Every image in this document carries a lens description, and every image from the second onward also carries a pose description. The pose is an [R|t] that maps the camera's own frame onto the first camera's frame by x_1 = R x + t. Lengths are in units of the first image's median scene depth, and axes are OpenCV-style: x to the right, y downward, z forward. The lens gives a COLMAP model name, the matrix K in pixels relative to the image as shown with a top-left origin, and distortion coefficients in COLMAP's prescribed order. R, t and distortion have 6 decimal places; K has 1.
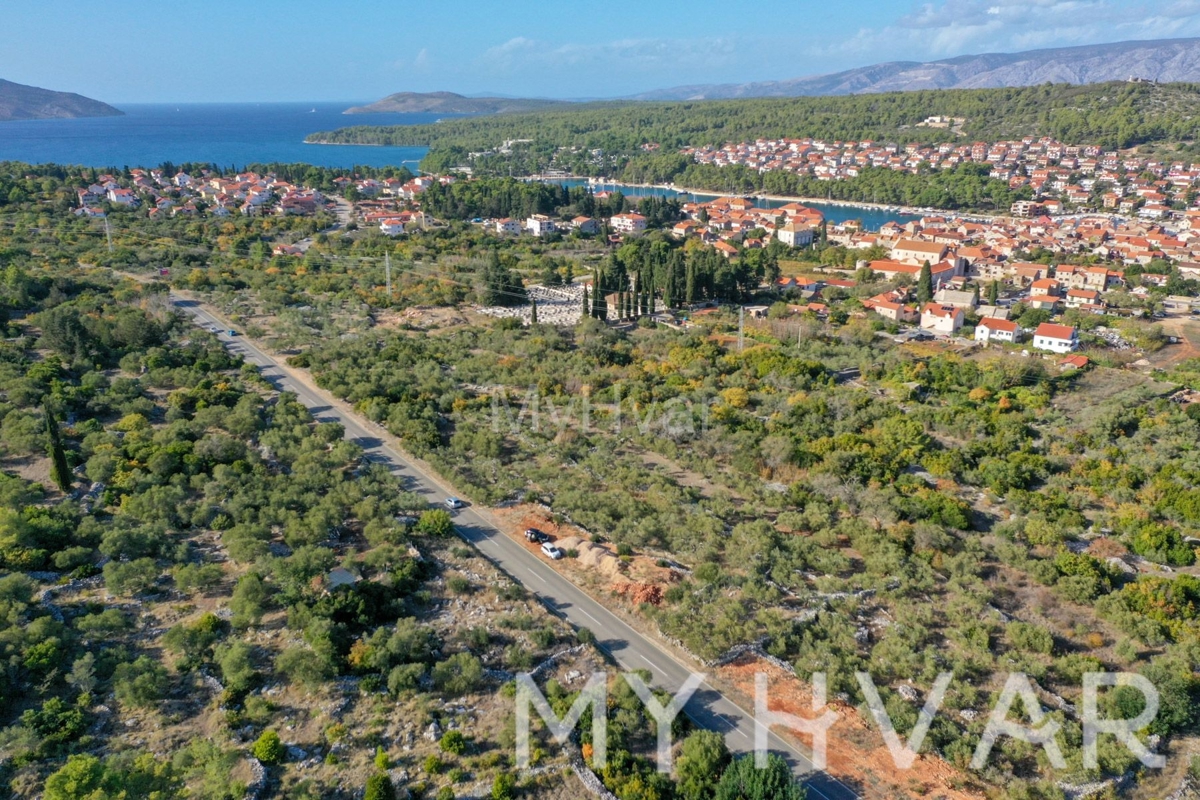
lens RADIAL K [[932.3, 0, 600.3], [0, 932.3, 395.2], [0, 0, 1]] dist [-0.008879, 0.018003]
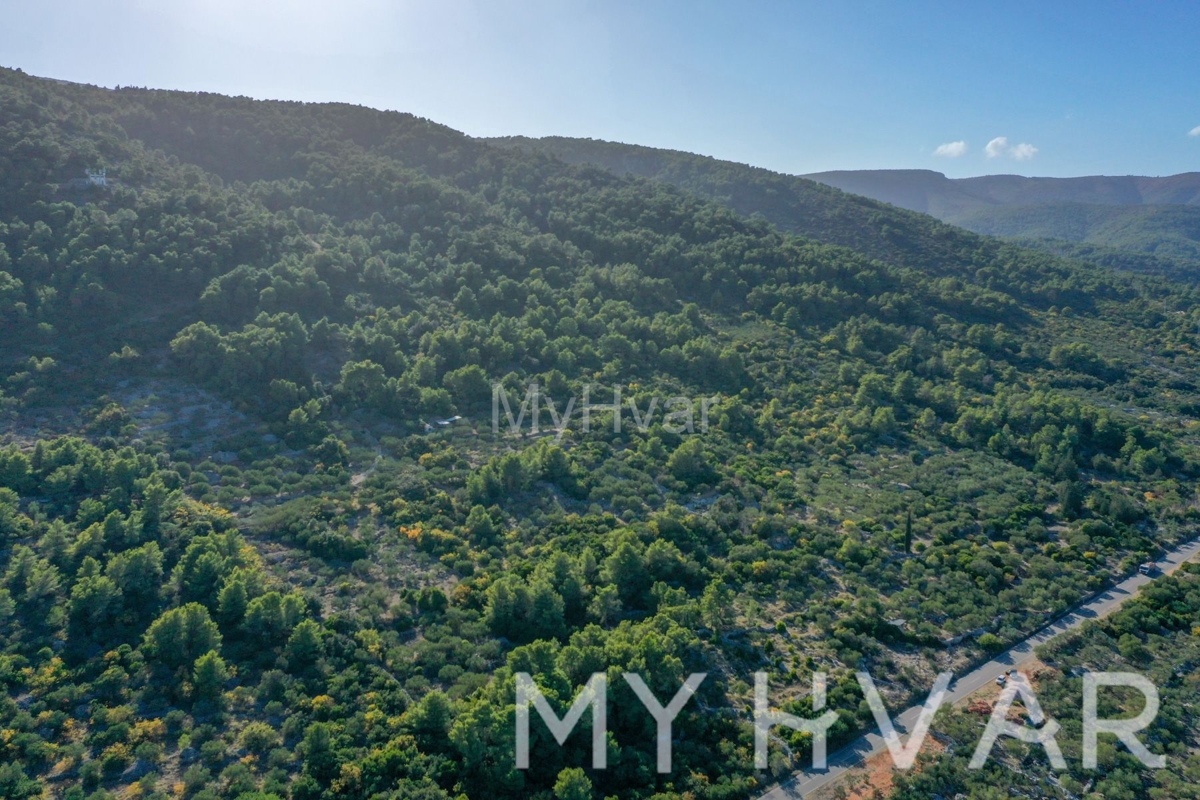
lens RADIAL K [[932.3, 0, 602.2], [0, 932.3, 401.3], [0, 0, 1]] dist [-0.008879, 0.018003]
pose [[0.075991, 0.185974, -0.979612, 0.272926], [-0.300692, 0.940989, 0.155317, -0.067013], [0.950689, 0.282759, 0.127427, -0.012139]]
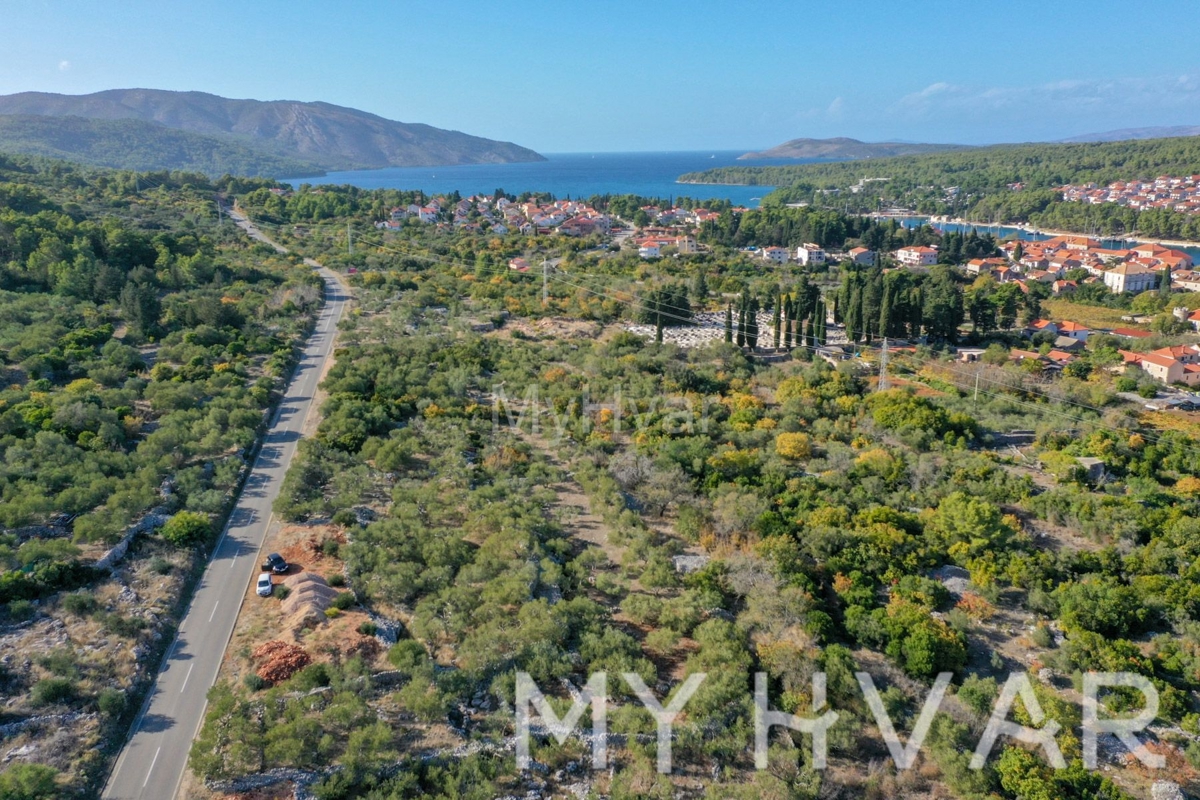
lens RADIAL K [[932.3, 0, 602.6], [0, 932.3, 407.5], [0, 0, 1]] dist [-0.008879, 0.018003]
pose [[0.916371, 0.099859, -0.387676, 0.089671], [-0.113603, 0.993446, -0.012634, -0.000186], [0.383874, 0.055619, 0.921709, 0.071753]]
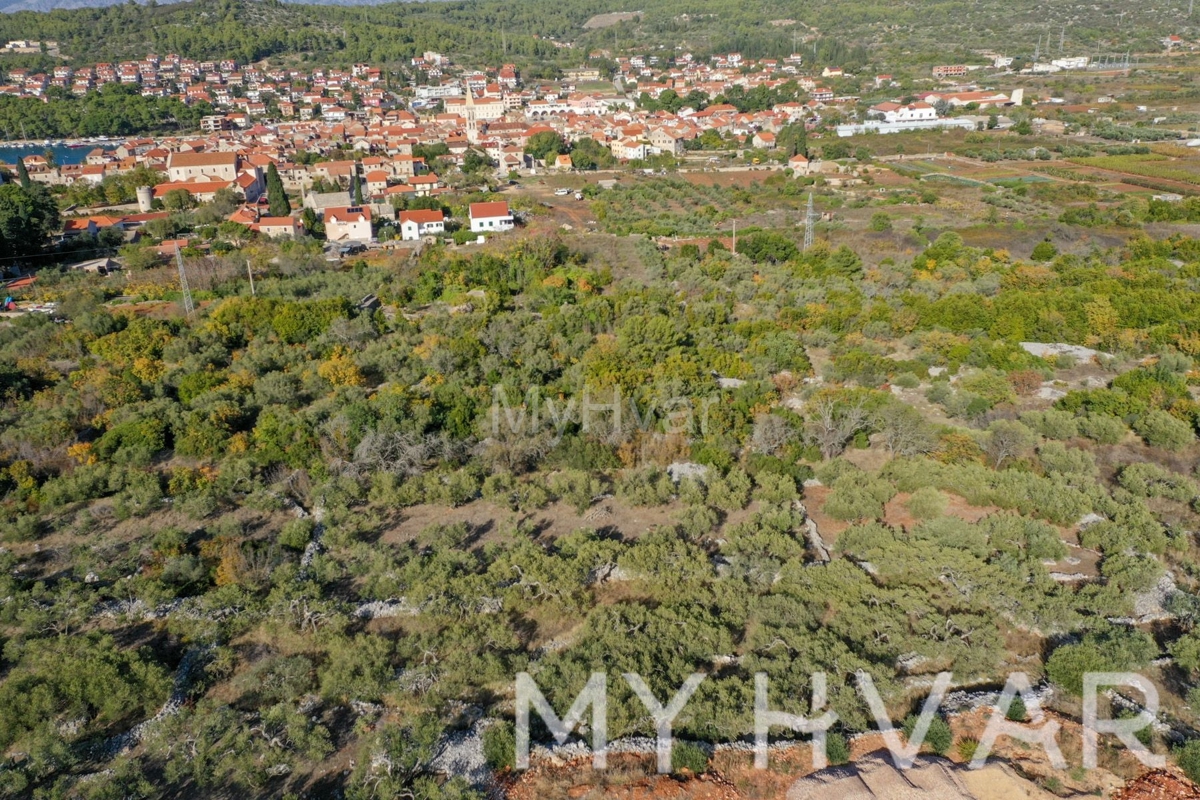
lens RADIAL K [[932.3, 0, 593.3], [0, 932.3, 397.6], [0, 0, 1]] dist [-0.008879, 0.018003]
pose [[0.609358, -0.309254, 0.730099, -0.055172], [0.267298, 0.947023, 0.178045, -0.013166], [-0.746482, 0.086661, 0.659739, 0.154606]]
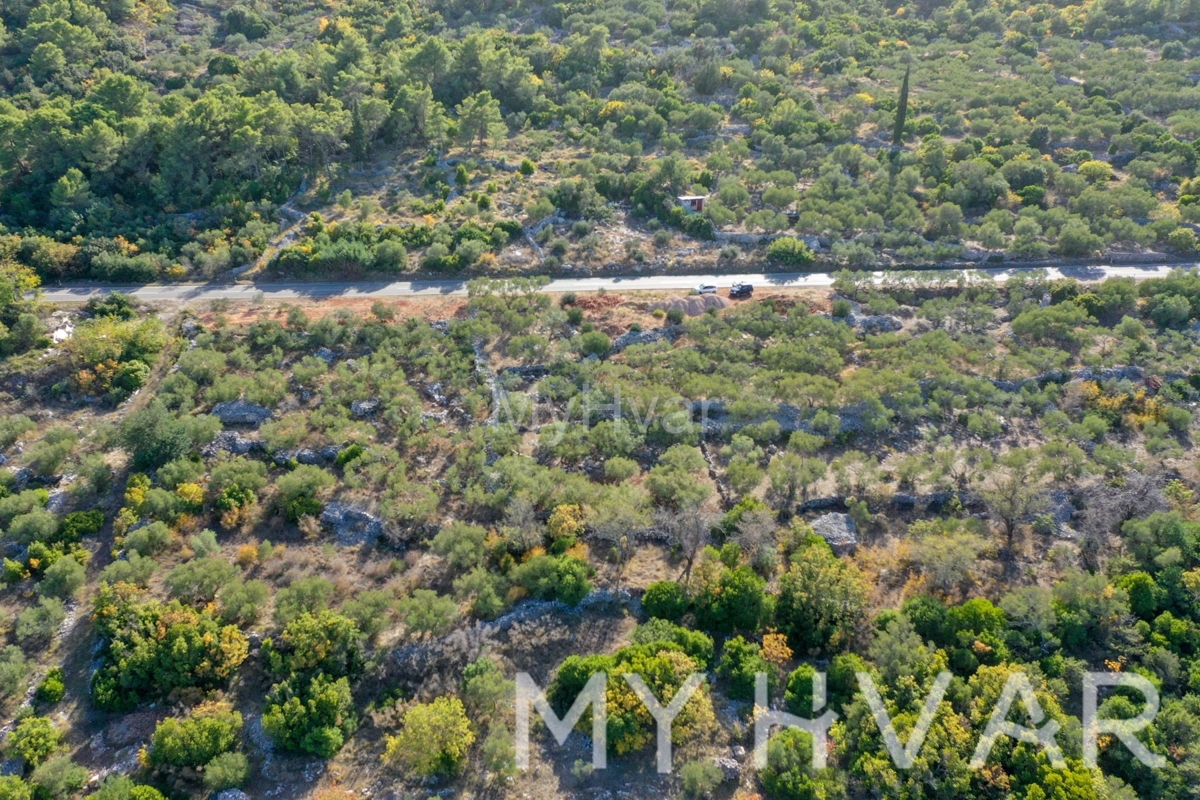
lens RADIAL K [[932.3, 0, 597.2], [0, 932.3, 396.0], [0, 0, 1]] dist [-0.008879, 0.018003]
pose [[-0.546145, 0.402346, -0.734740, 0.147300], [-0.255284, 0.755441, 0.603439, -0.059865], [0.797844, 0.517133, -0.309868, 0.235730]]
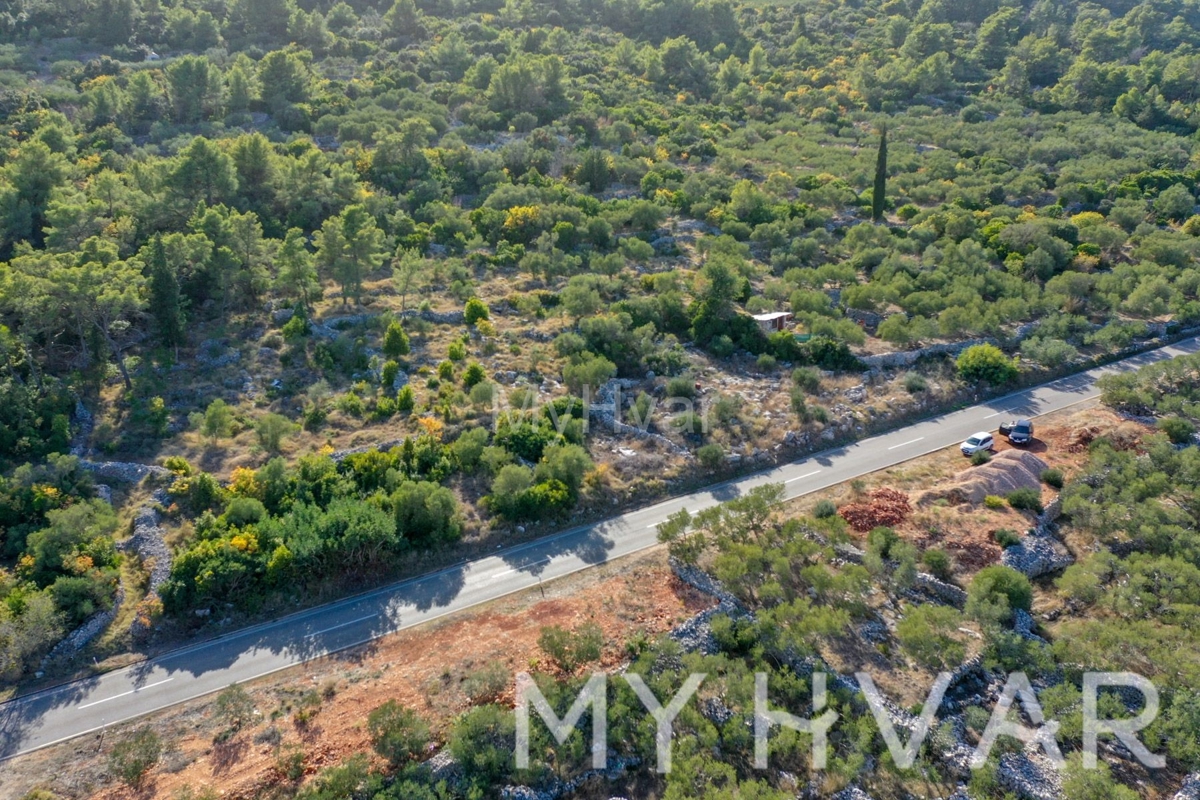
lens RADIAL K [[932.3, 0, 595.8], [0, 932.3, 407.5], [0, 0, 1]] dist [-0.008879, 0.018003]
pose [[-0.075695, 0.363257, -0.928609, 0.097695], [-0.288912, 0.883343, 0.369100, -0.001722], [0.954359, 0.296225, 0.038085, 0.134063]]
